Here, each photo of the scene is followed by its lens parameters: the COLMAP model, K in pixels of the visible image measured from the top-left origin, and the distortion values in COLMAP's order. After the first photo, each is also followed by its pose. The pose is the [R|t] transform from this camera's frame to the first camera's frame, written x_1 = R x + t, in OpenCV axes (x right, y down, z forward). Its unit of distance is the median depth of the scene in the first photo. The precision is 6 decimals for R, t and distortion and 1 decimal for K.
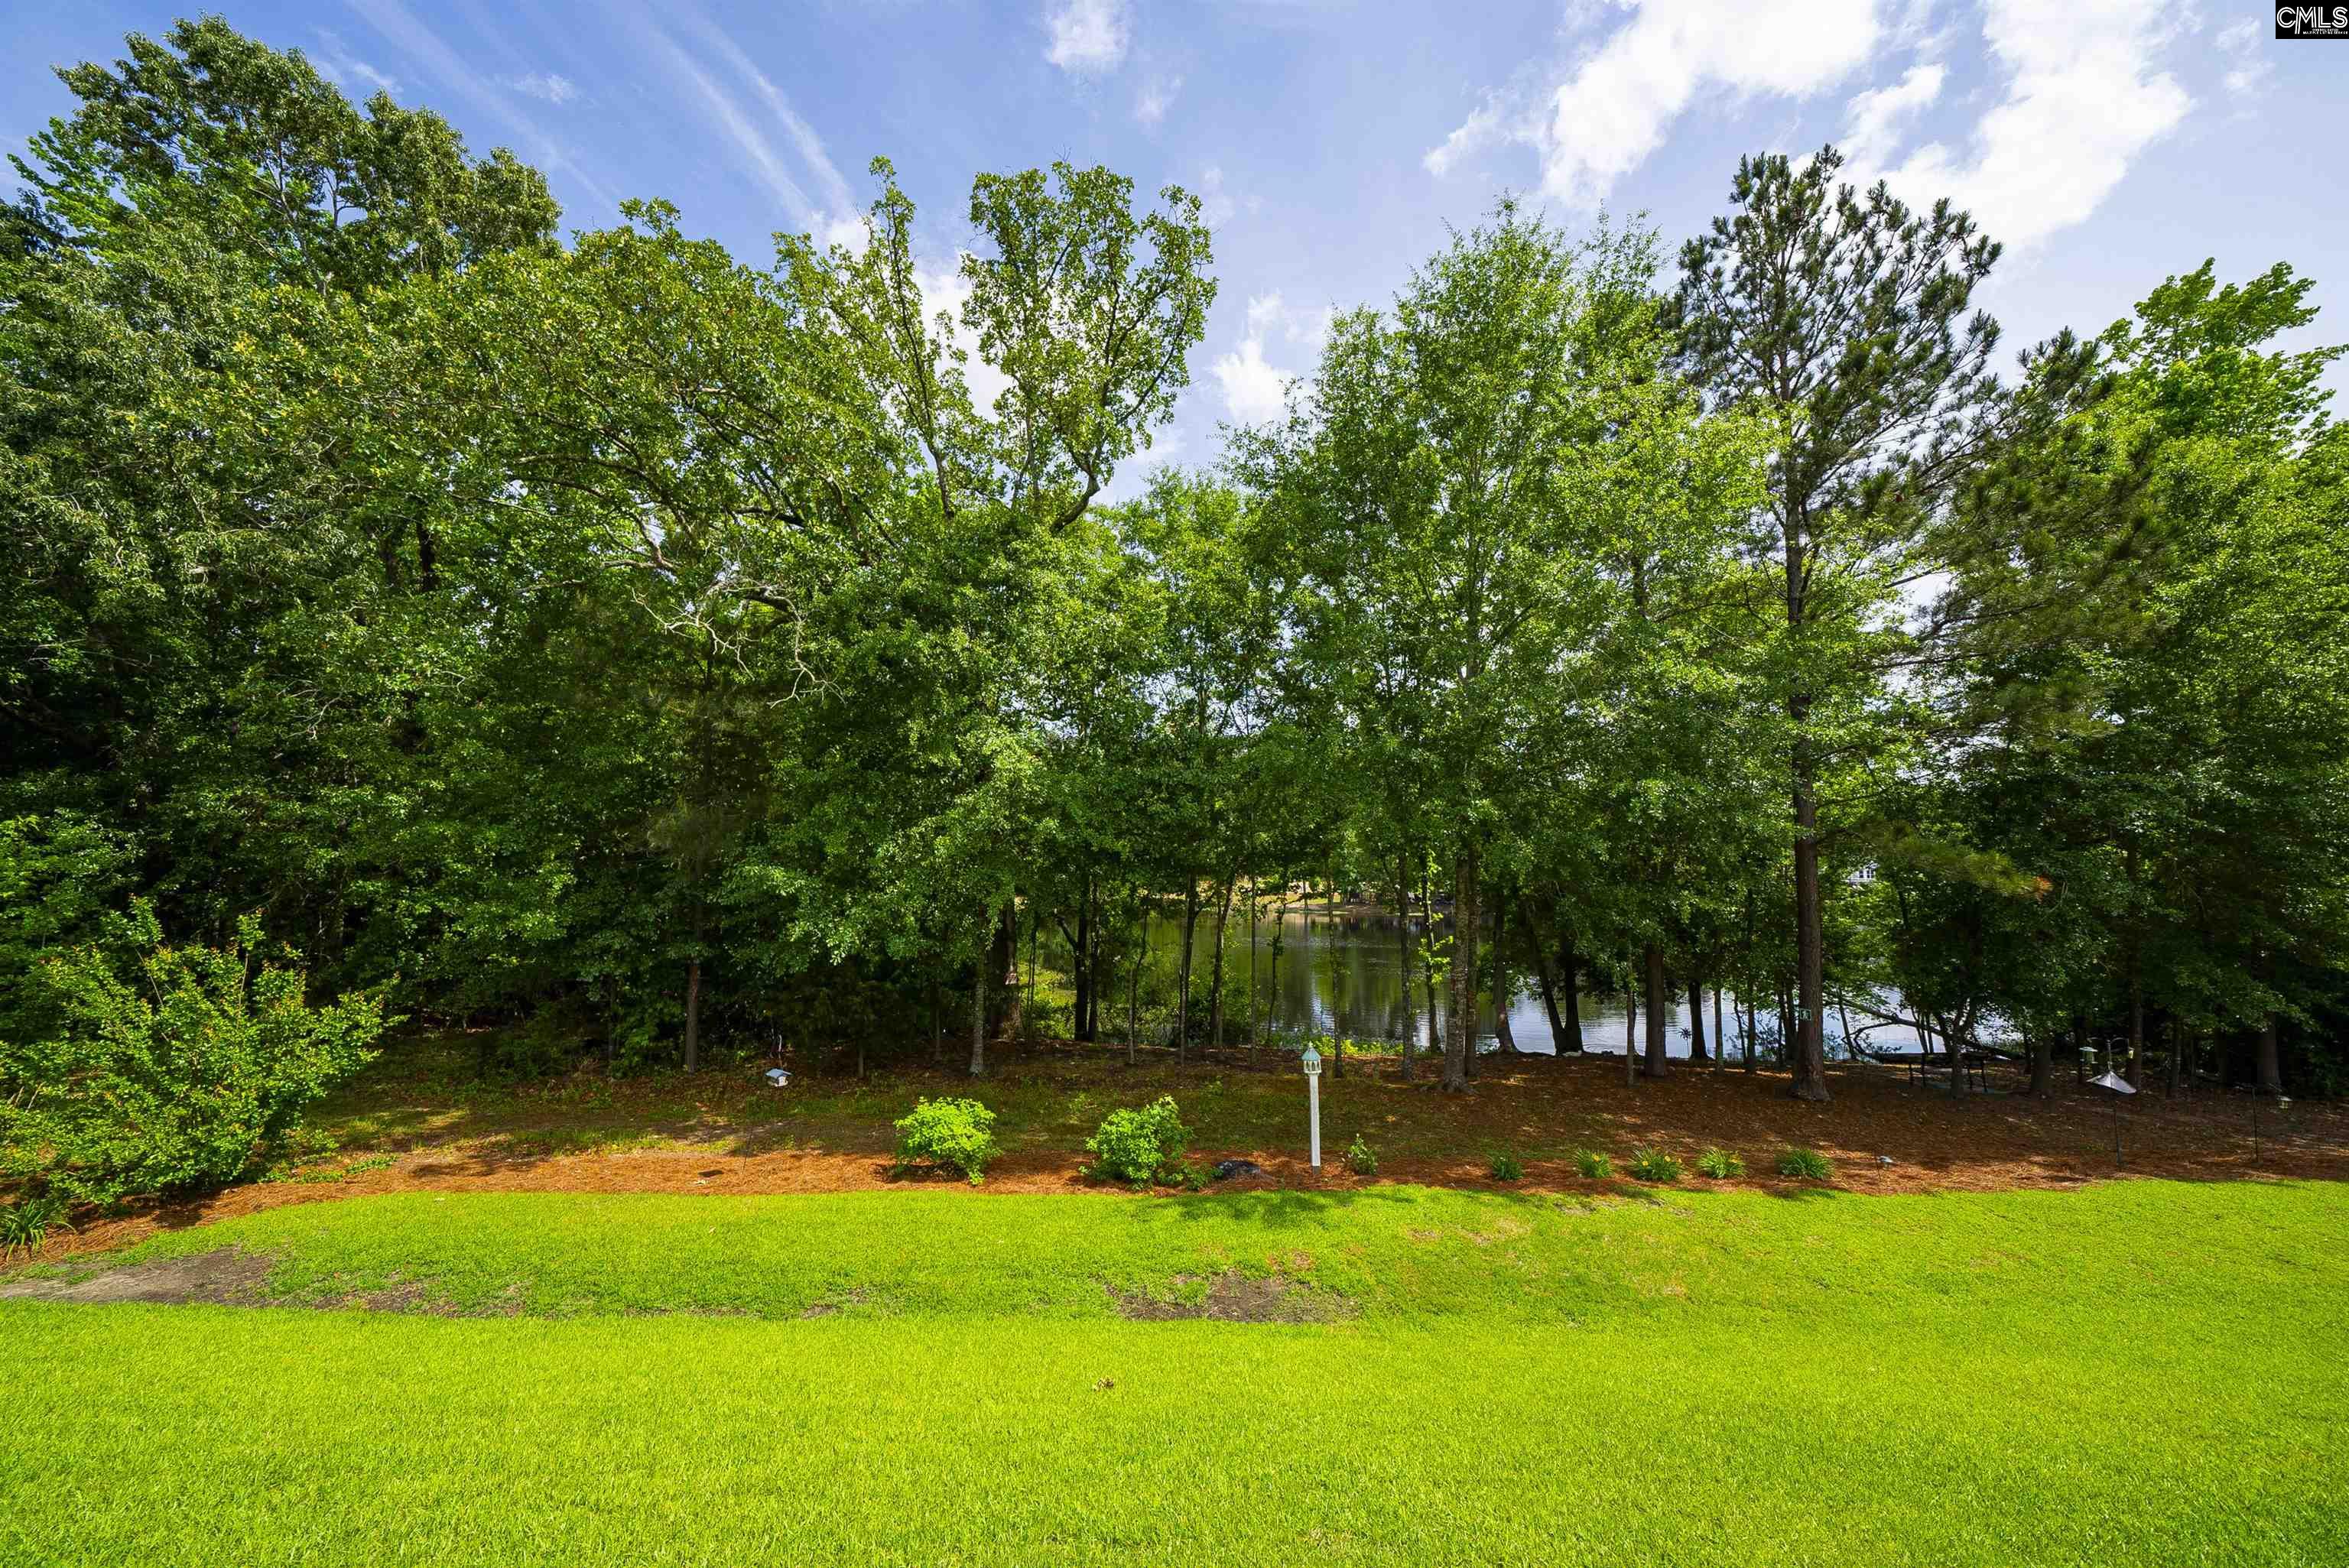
lens RADIAL K [[814.5, 0, 1170.6], [0, 814.5, 792.4], [0, 0, 1]] dist [-0.007075, -0.000413]
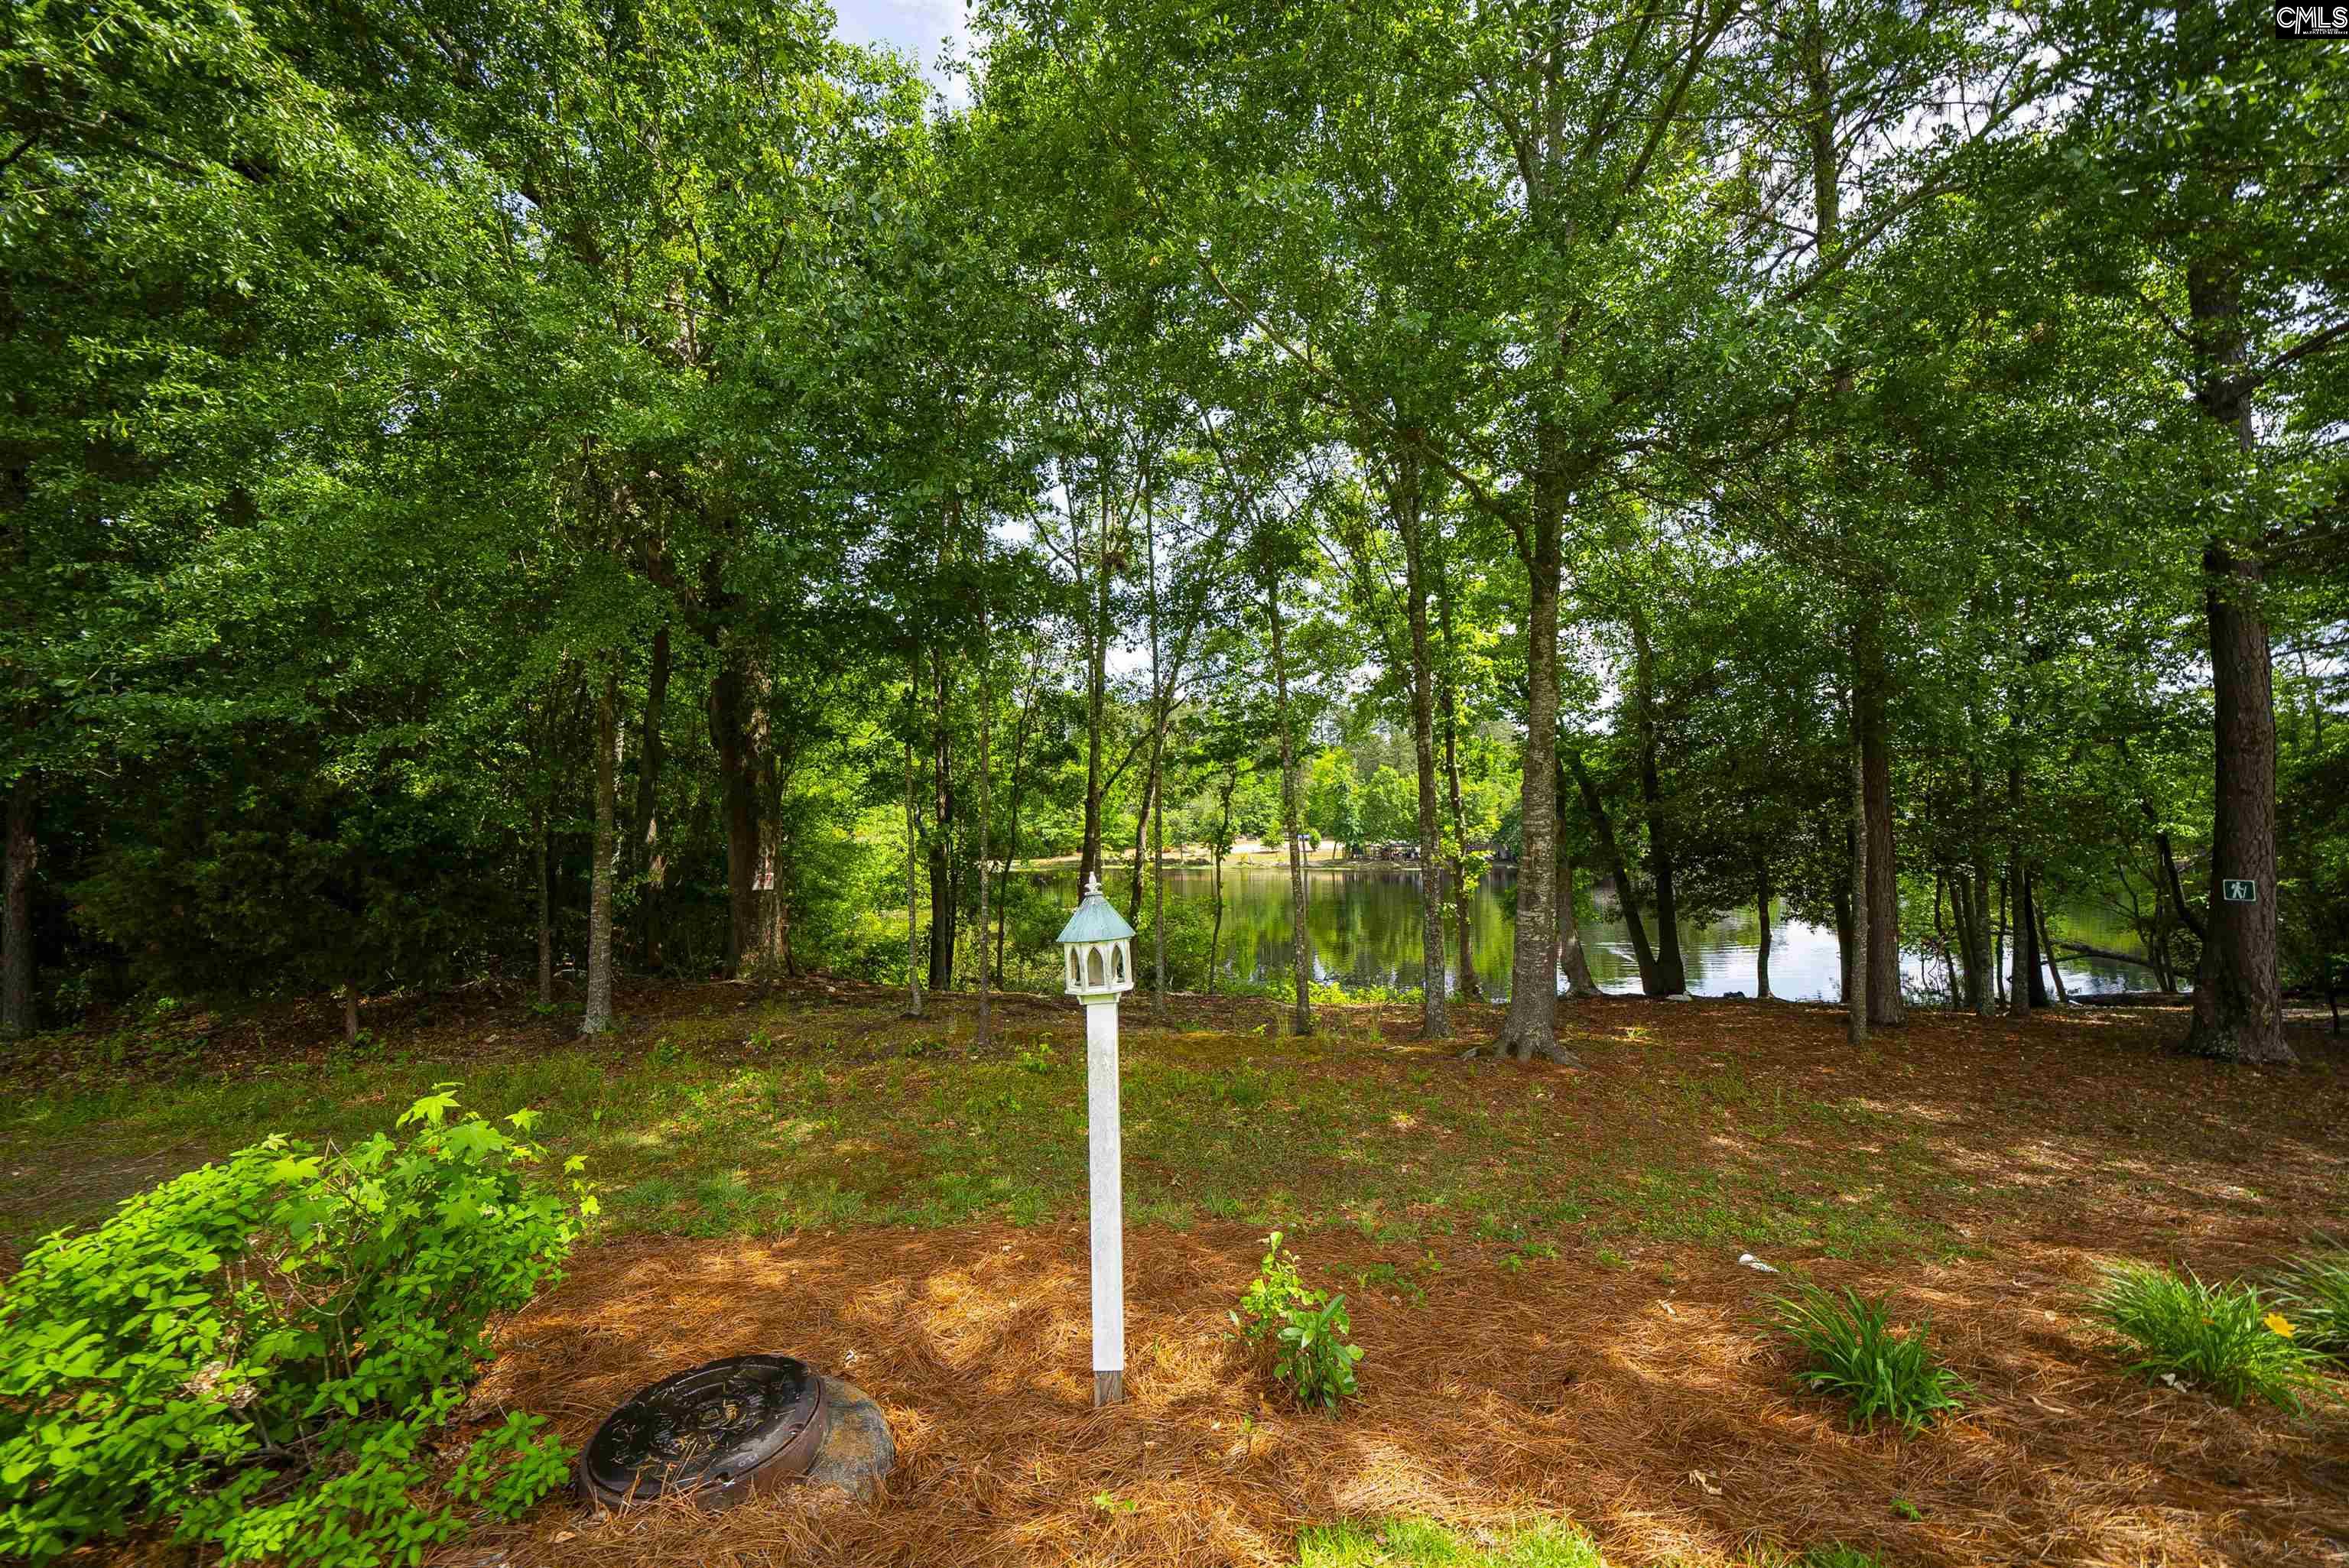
lens RADIAL K [[814.5, 0, 1171.8], [0, 814.5, 781.0], [0, 0, 1]] dist [-0.007075, -0.000413]
pose [[0.999868, -0.015469, -0.005011, 0.119832], [0.015562, 0.999695, 0.019154, 0.164546], [0.004714, -0.019229, 0.999804, 0.447032]]
